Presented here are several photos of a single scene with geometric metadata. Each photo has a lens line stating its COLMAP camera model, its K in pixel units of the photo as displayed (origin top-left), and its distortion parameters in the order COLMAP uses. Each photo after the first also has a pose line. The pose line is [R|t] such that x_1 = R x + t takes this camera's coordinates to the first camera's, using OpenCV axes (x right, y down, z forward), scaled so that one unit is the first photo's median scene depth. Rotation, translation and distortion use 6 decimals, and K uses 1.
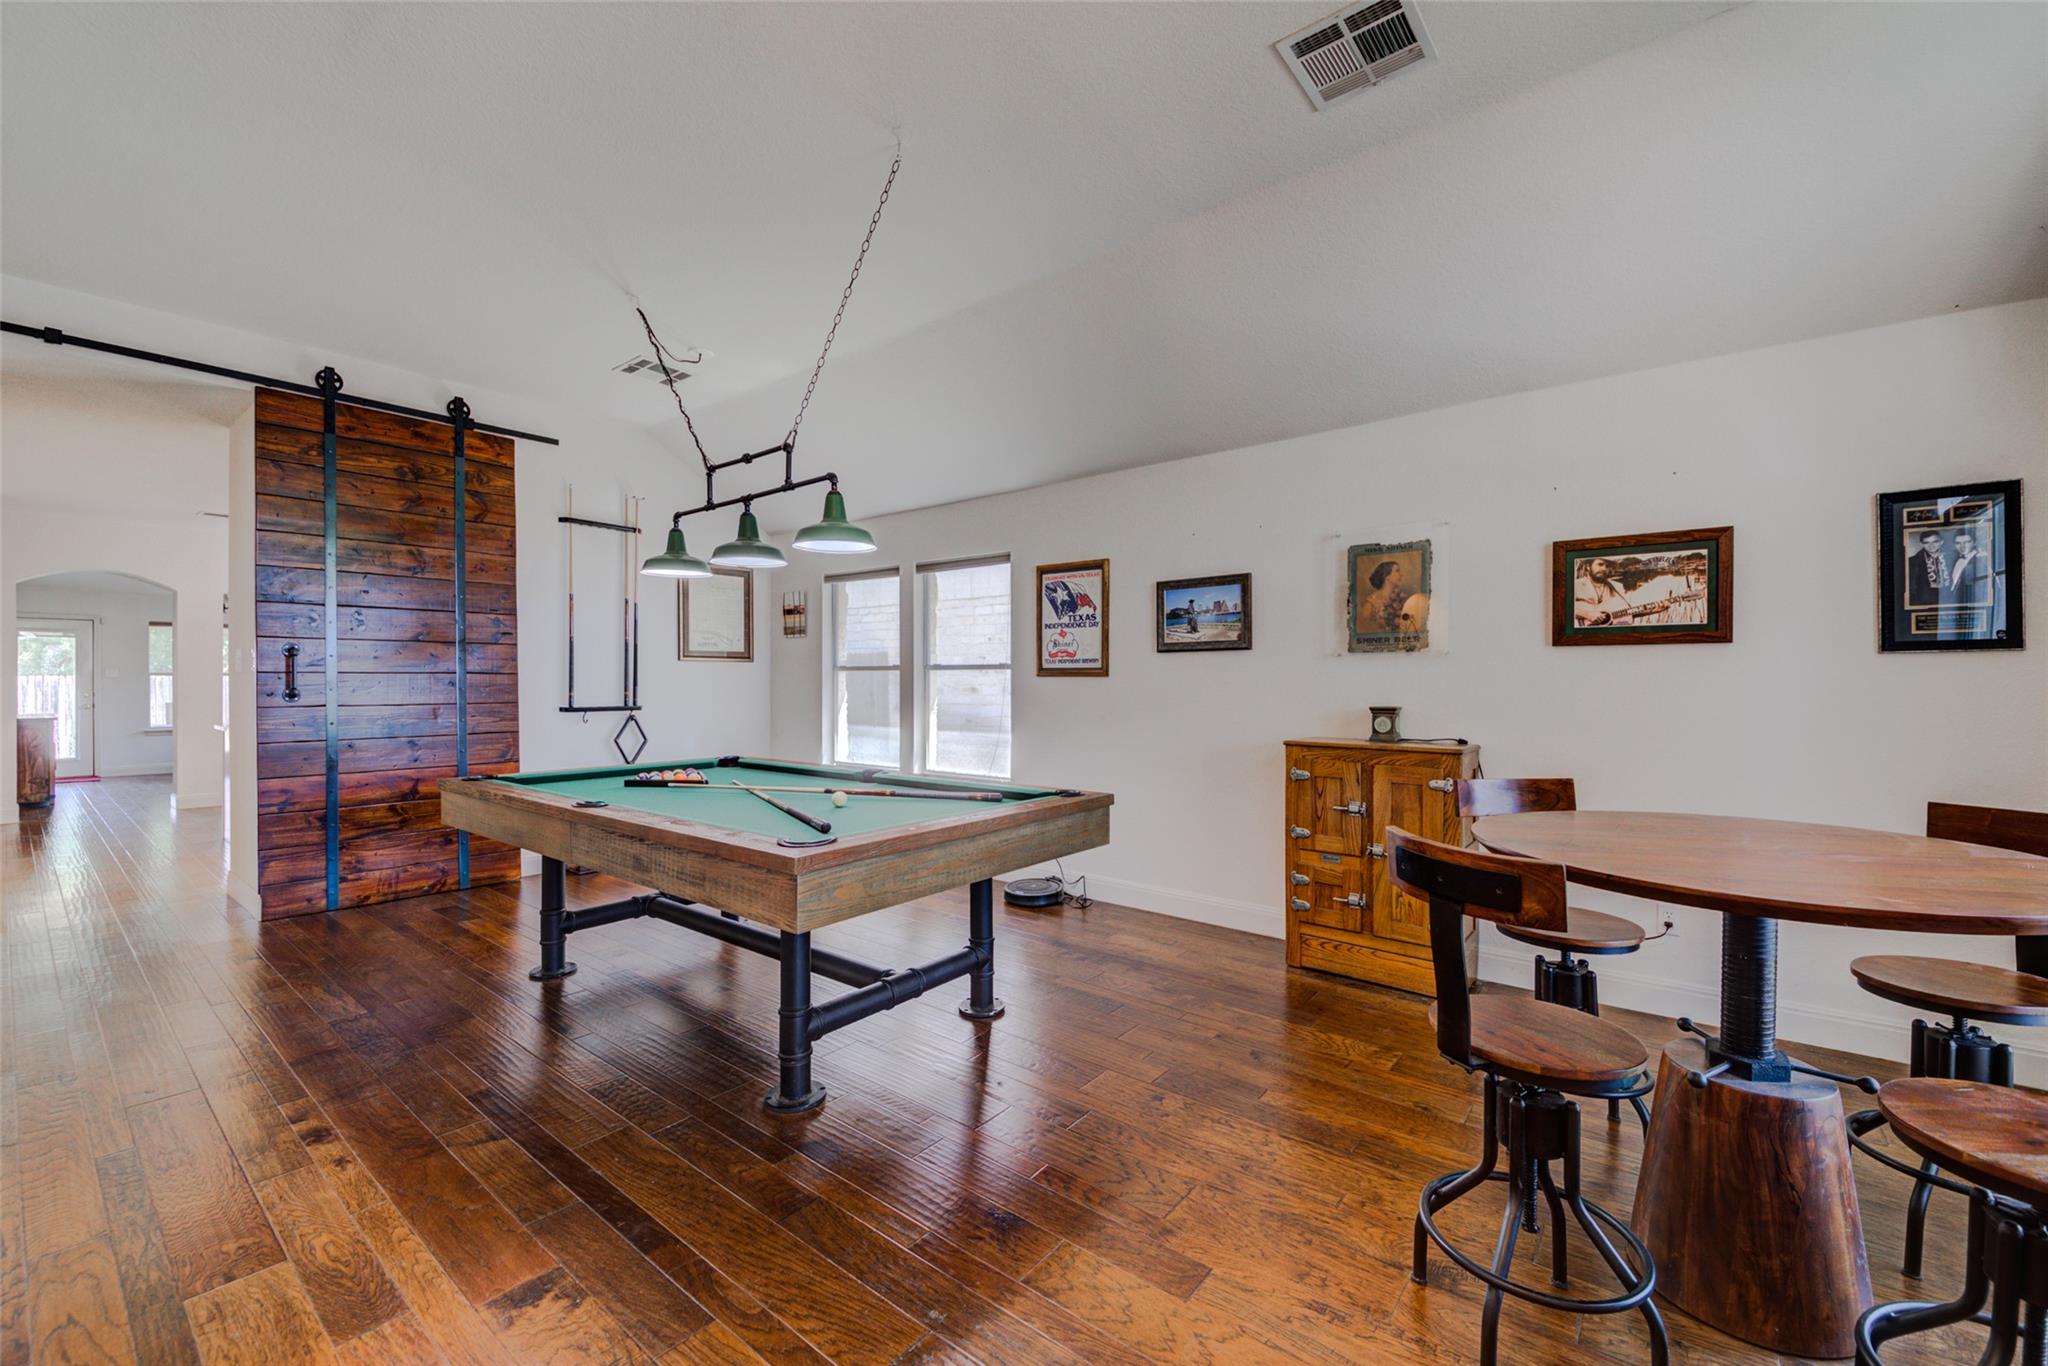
lens RADIAL K [[818.6, 0, 1032.9], [0, 818.6, 695.5], [0, 0, 1]] dist [0.053537, -0.041804]
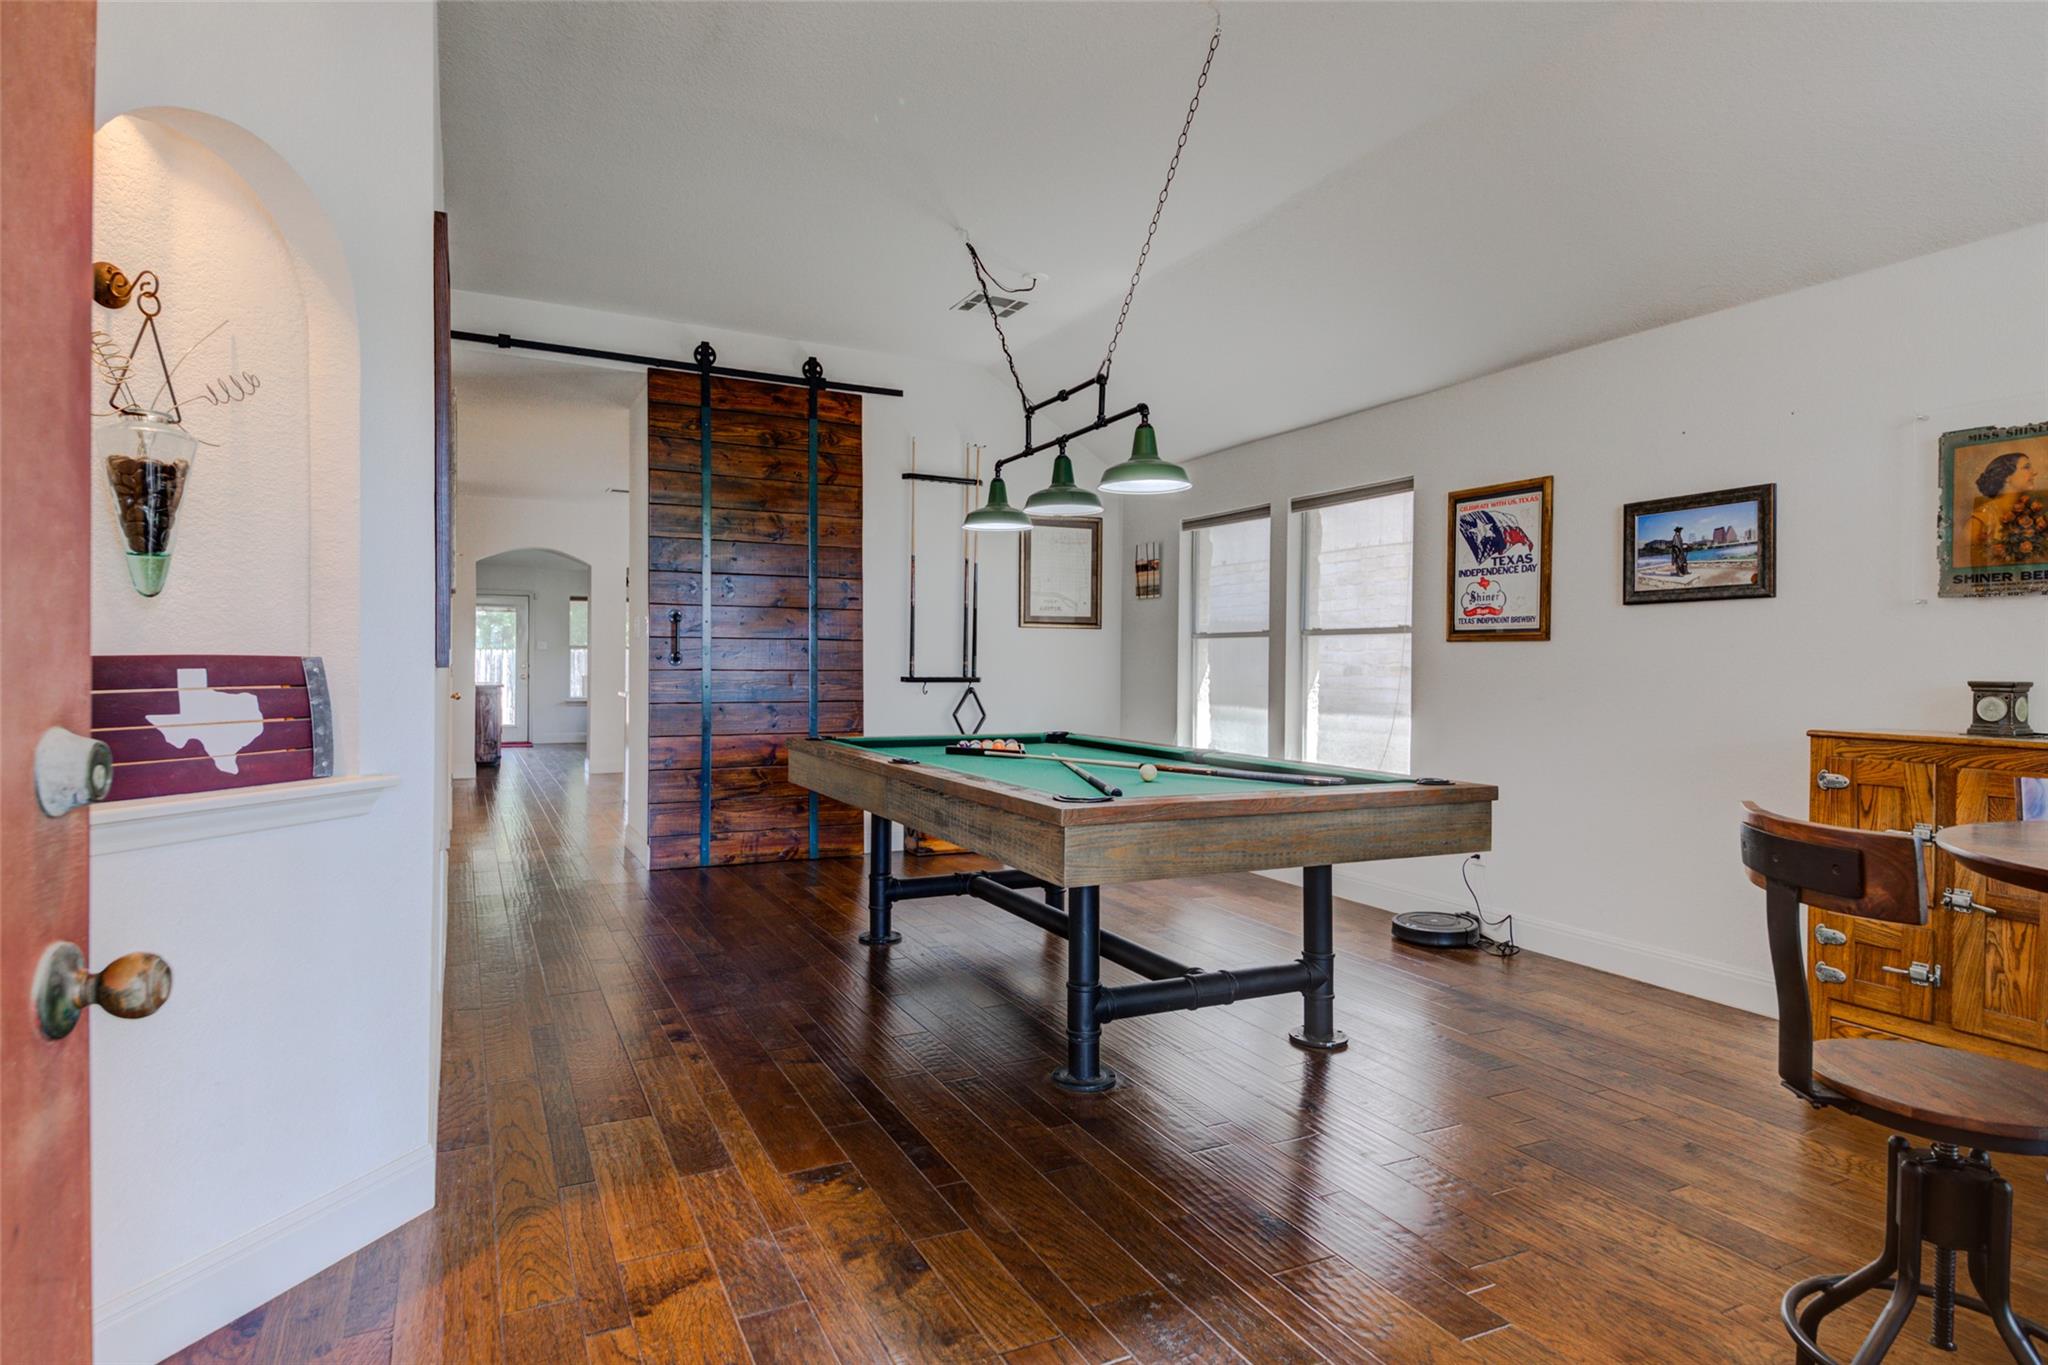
lens RADIAL K [[1079.8, 0, 1025.2], [0, 1079.8, 685.0], [0, 0, 1]] dist [0.071895, -0.056082]
pose [[0.911939, 0.013772, -0.410096, 0.085181], [-0.011518, 0.999902, 0.007965, 0.017384], [0.410165, -0.002541, 0.912008, -0.082430]]
